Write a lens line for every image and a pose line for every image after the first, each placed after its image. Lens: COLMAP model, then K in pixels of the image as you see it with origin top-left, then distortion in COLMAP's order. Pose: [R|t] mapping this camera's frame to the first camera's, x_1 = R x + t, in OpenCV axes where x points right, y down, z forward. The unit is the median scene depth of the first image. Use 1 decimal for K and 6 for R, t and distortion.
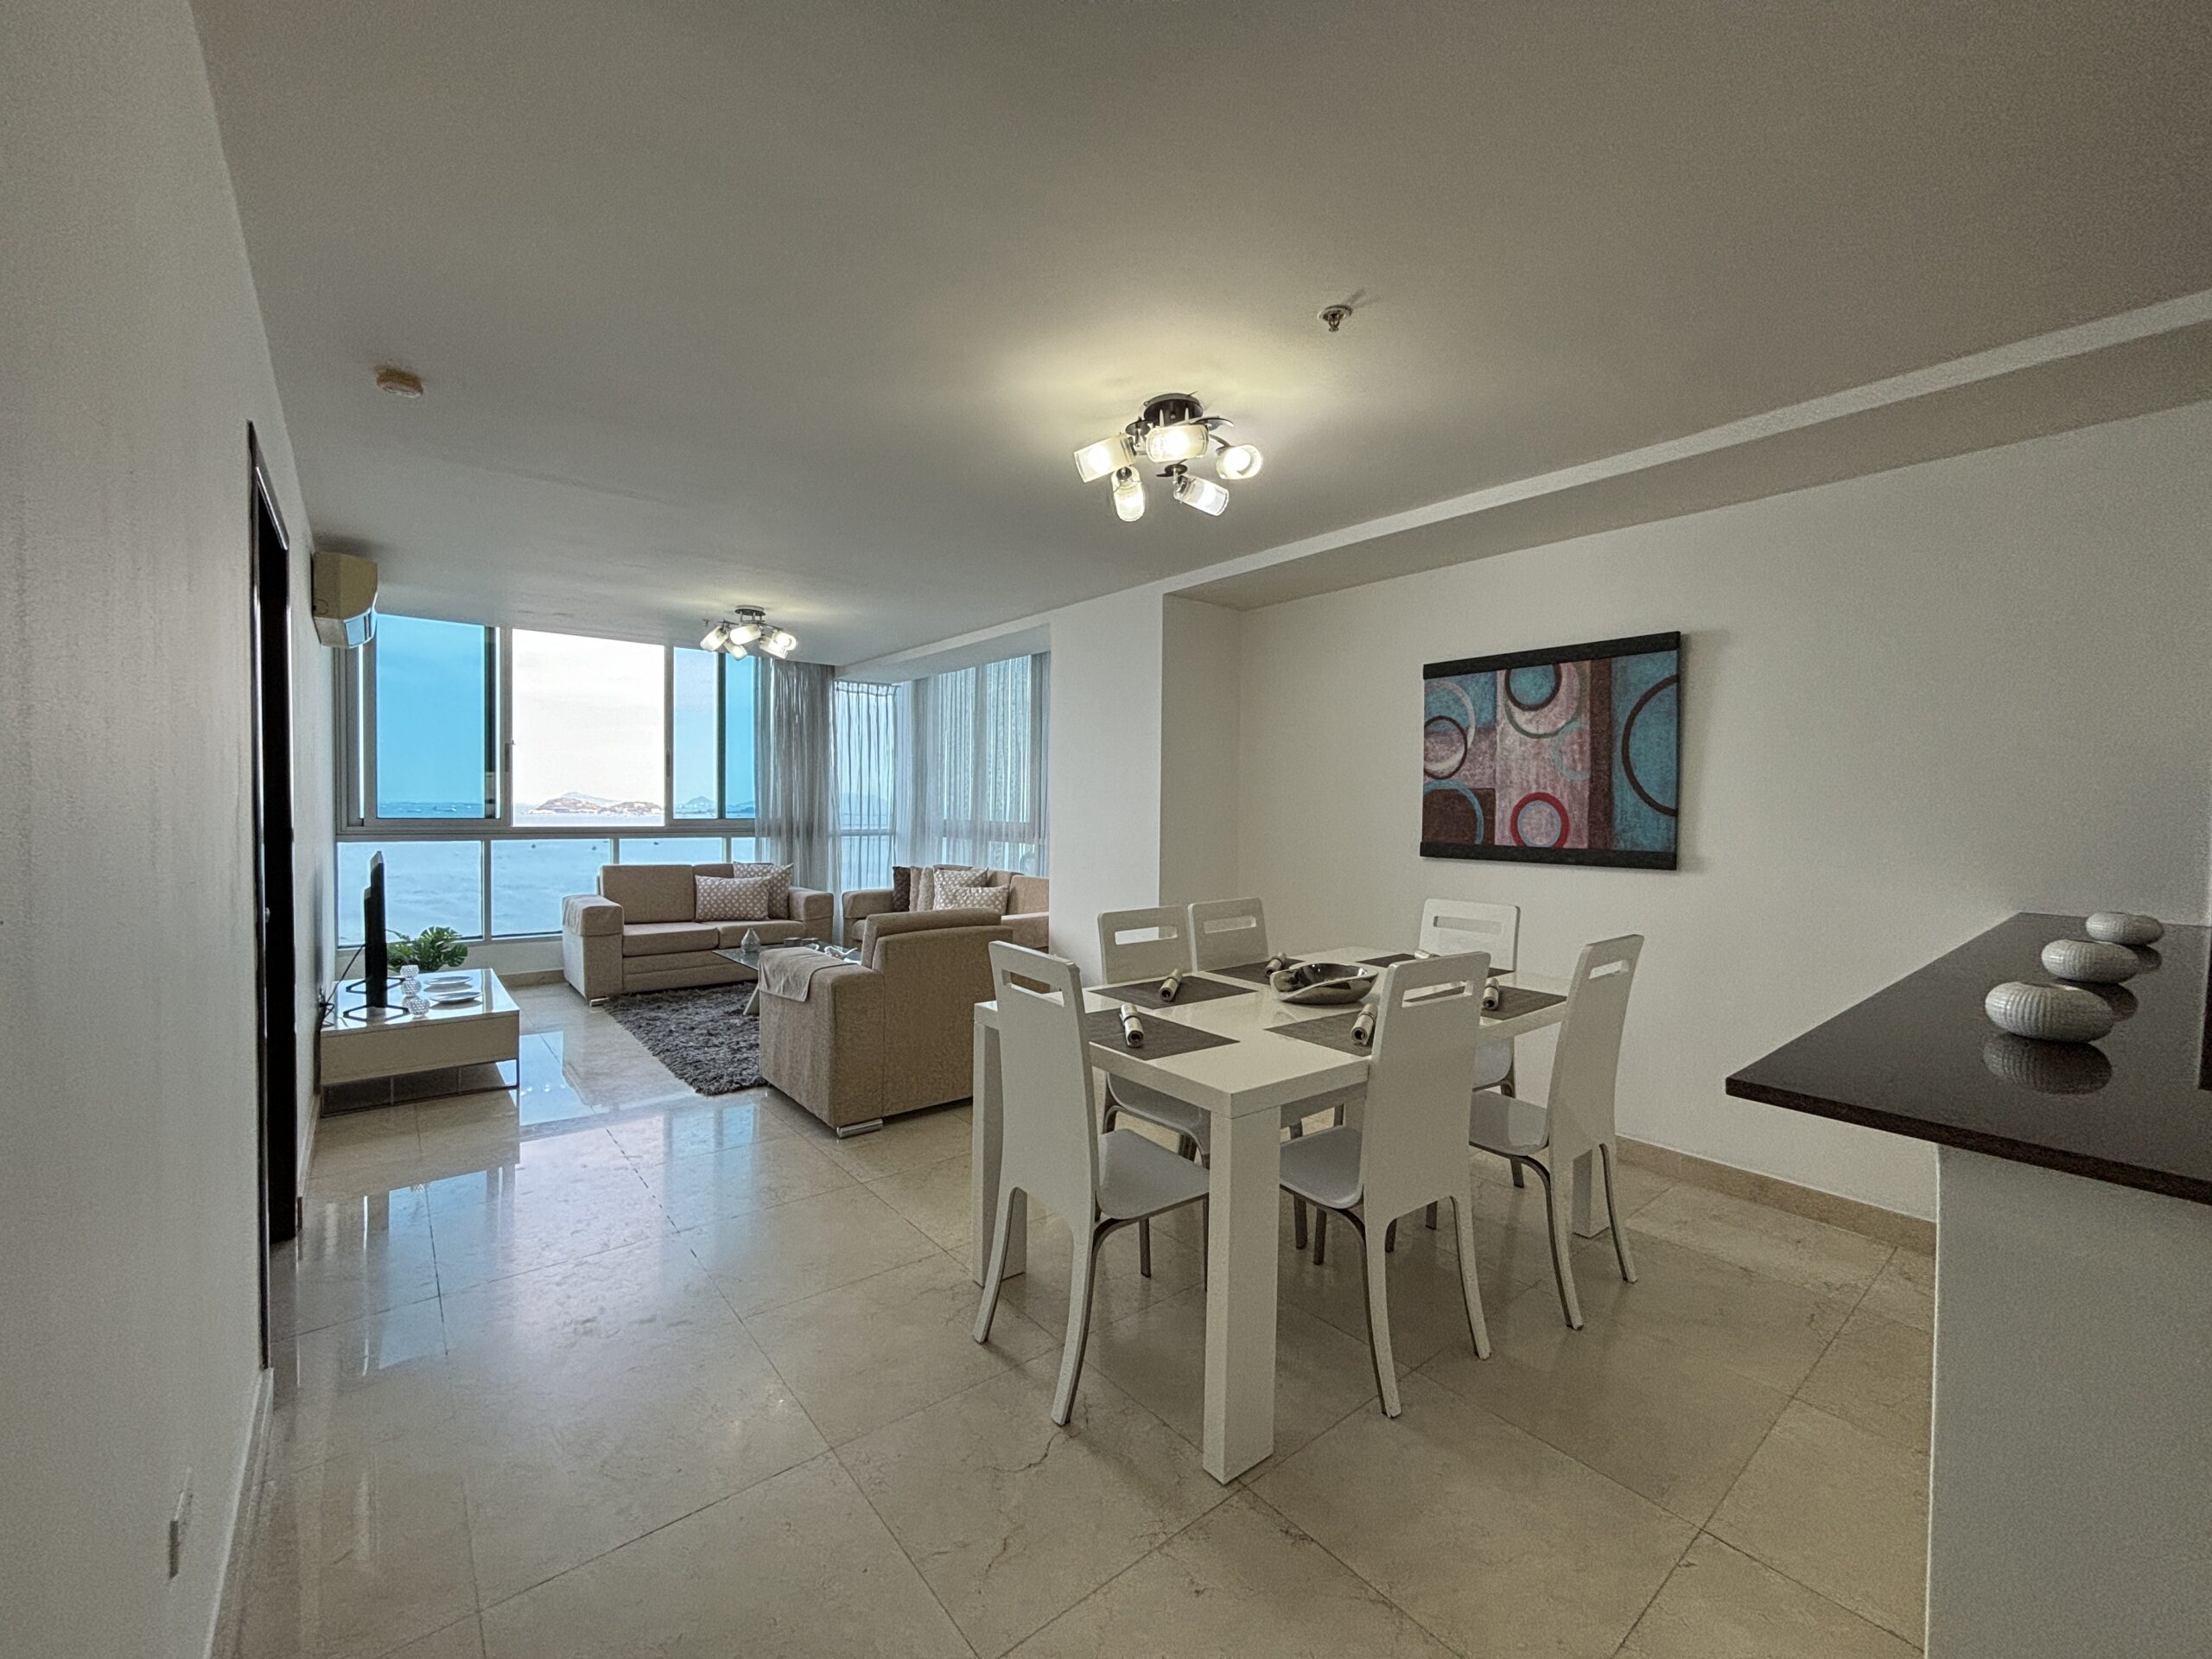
lens RADIAL K [[889.3, 0, 1106.0], [0, 889.3, 829.5], [0, 0, 1]] dist [-0.002246, -0.000567]
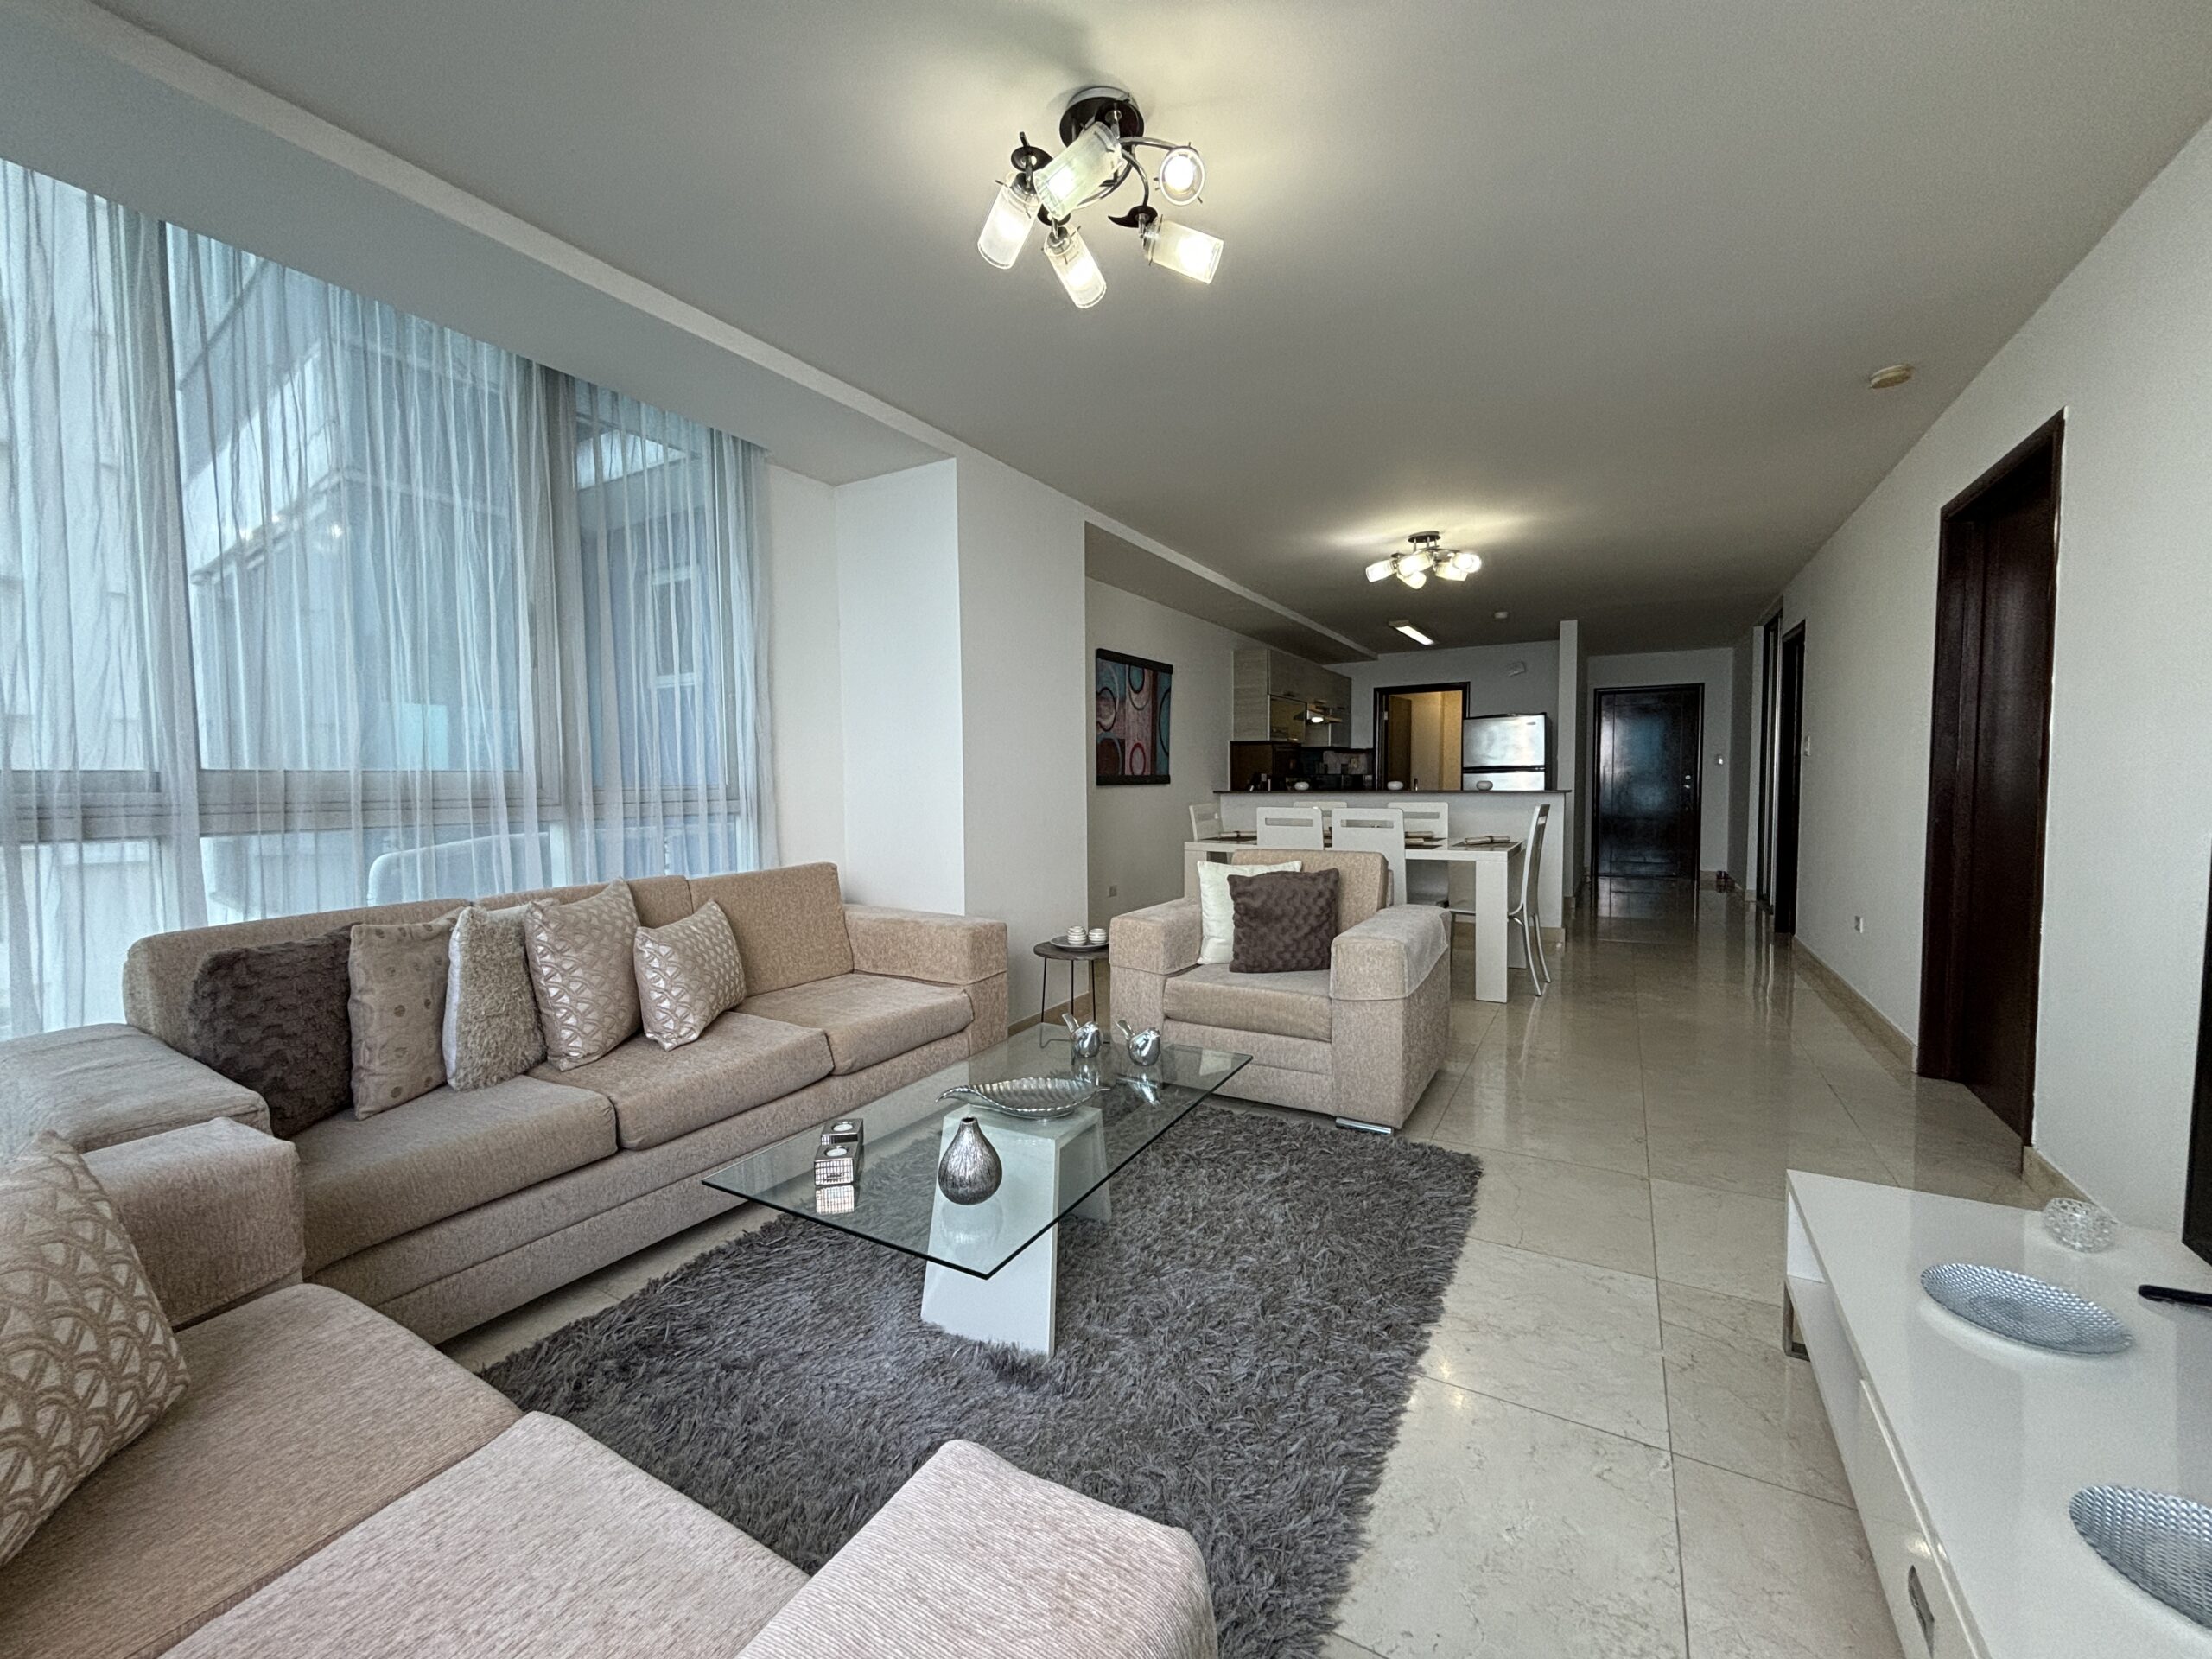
lens RADIAL K [[889.3, 0, 1106.0], [0, 889.3, 829.5], [0, 0, 1]] dist [-0.002246, -0.000567]
pose [[-0.354028, -0.064565, 0.933004, -0.594422], [0.024158, 0.996650, 0.078136, -0.006391], [-0.934923, 0.050202, -0.351282, 0.922532]]
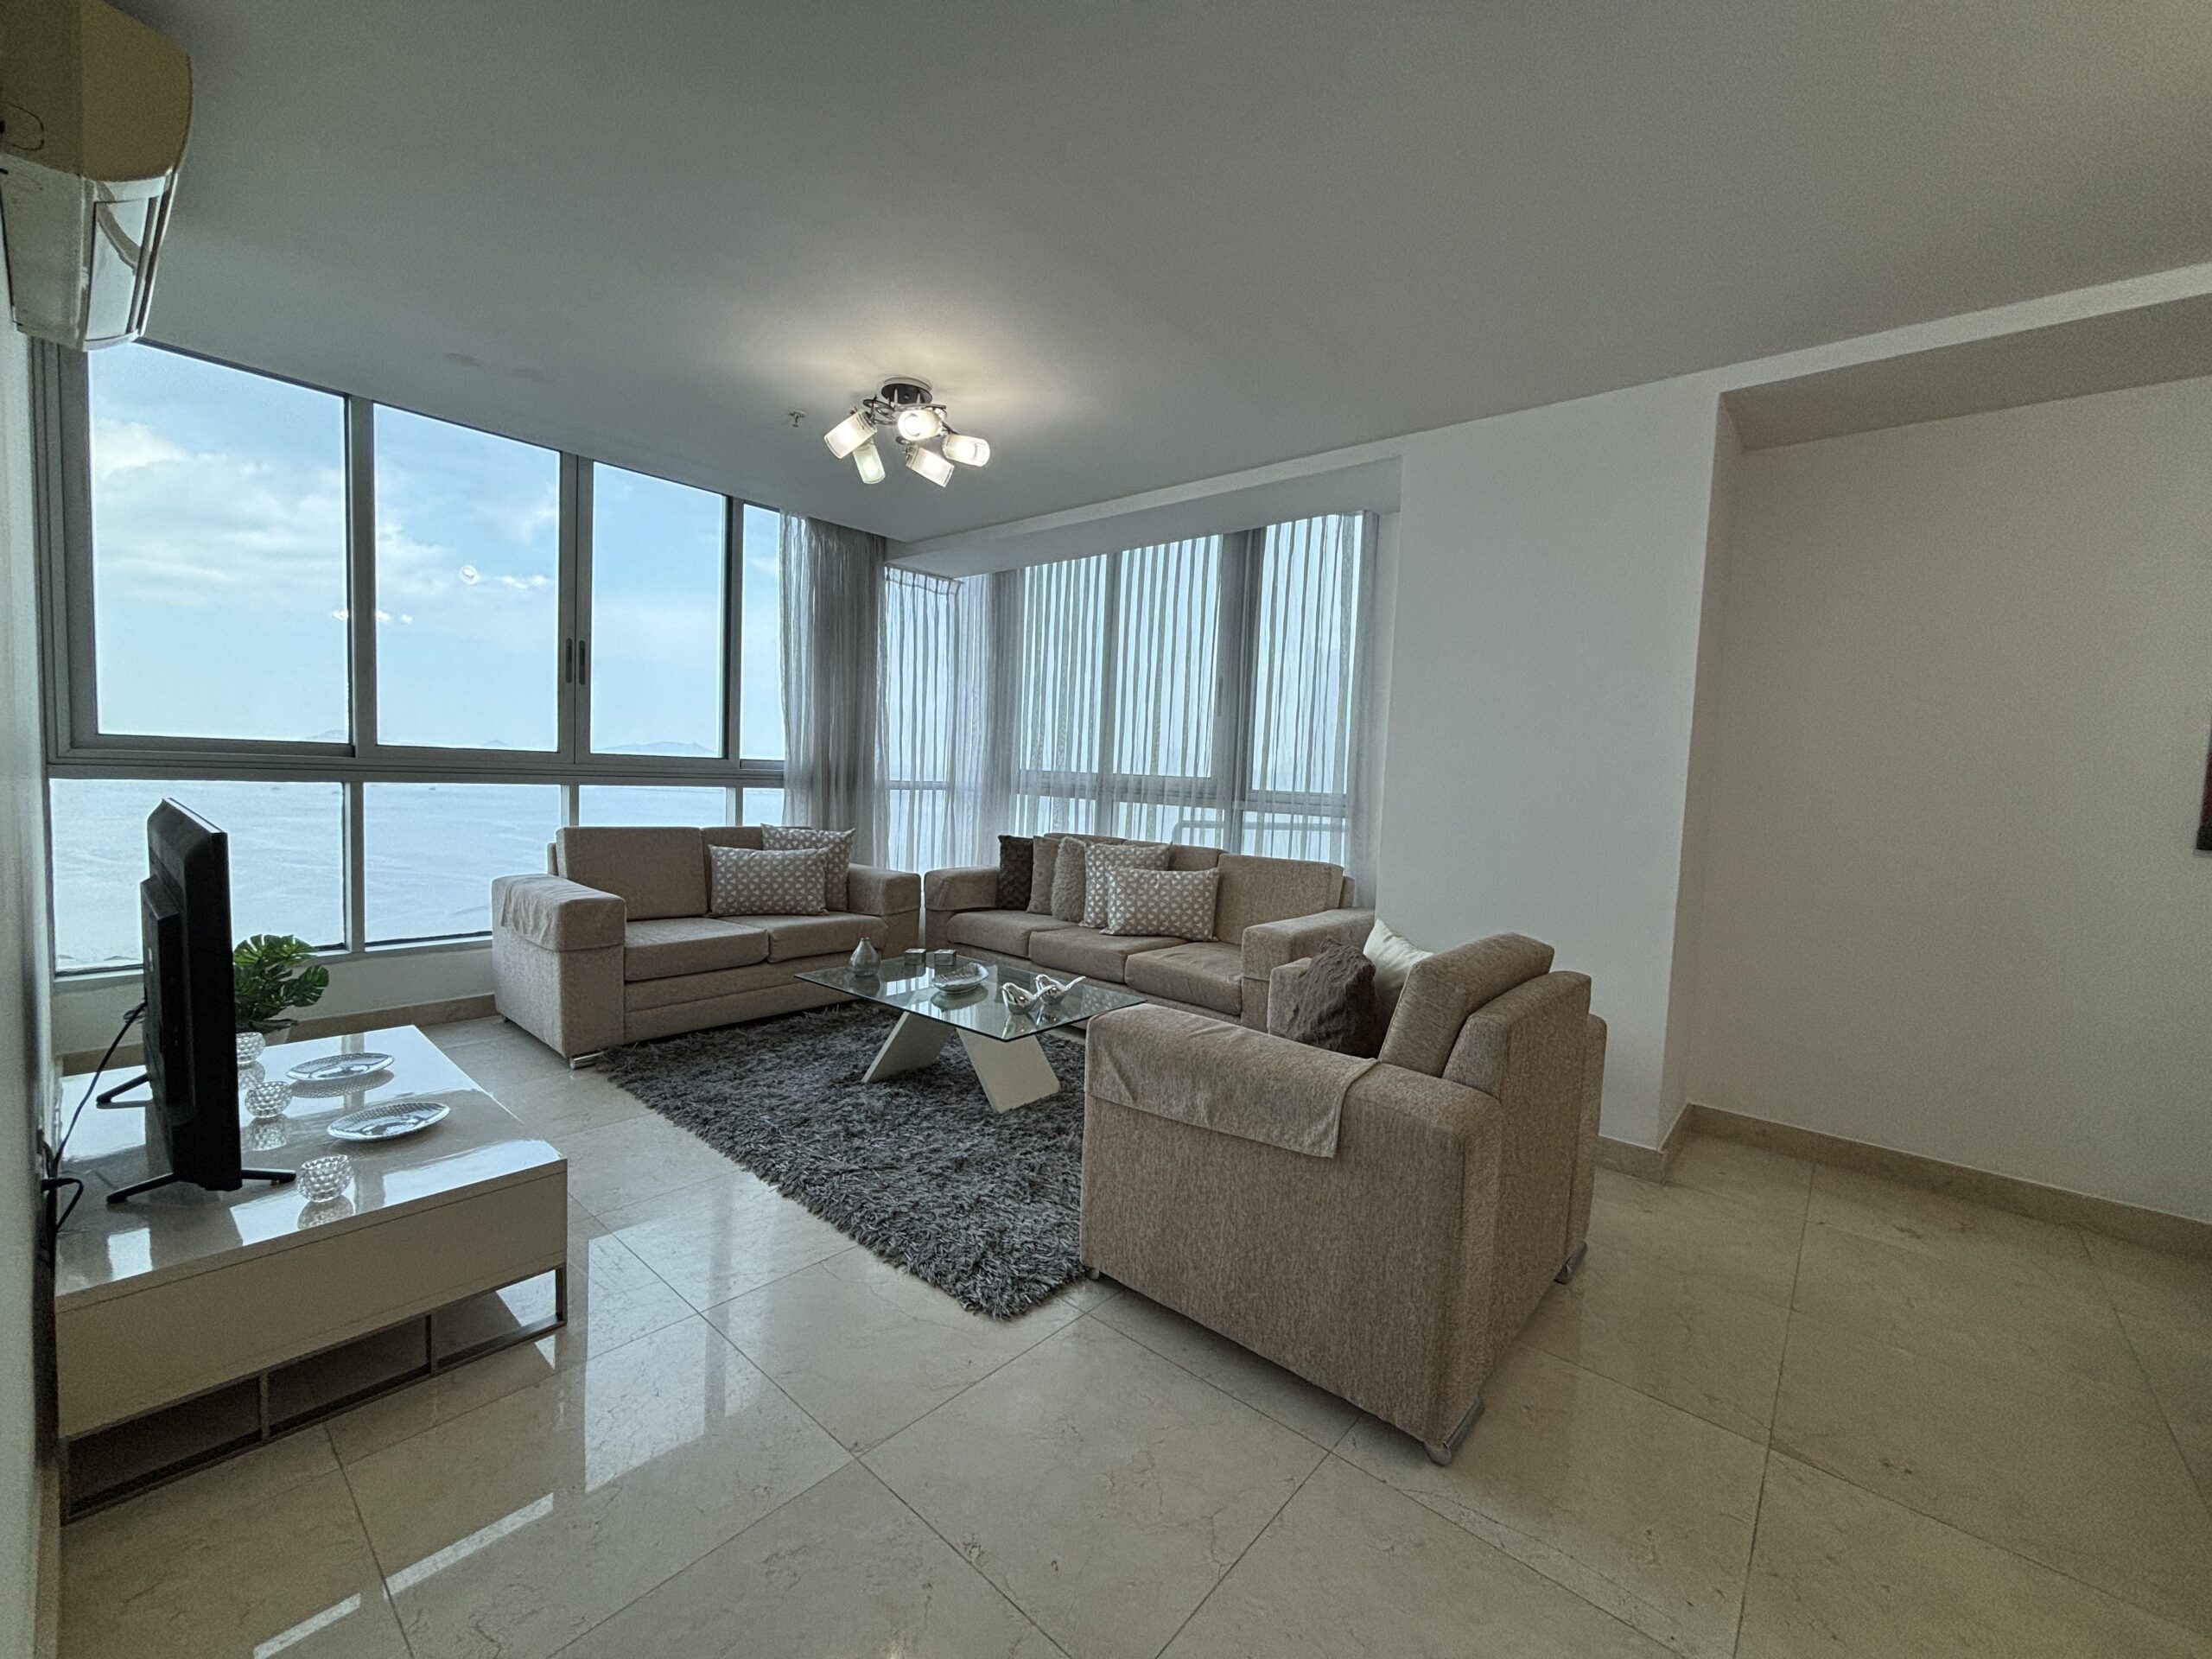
lens RADIAL K [[889.3, 0, 1106.0], [0, 889.3, 829.5], [0, 0, 1]] dist [-0.002246, -0.000567]
pose [[0.985045, 0.017003, 0.171459, -0.300666], [-0.024653, 0.998788, 0.042590, 0.006203], [-0.170527, -0.046180, 0.984270, 0.329952]]
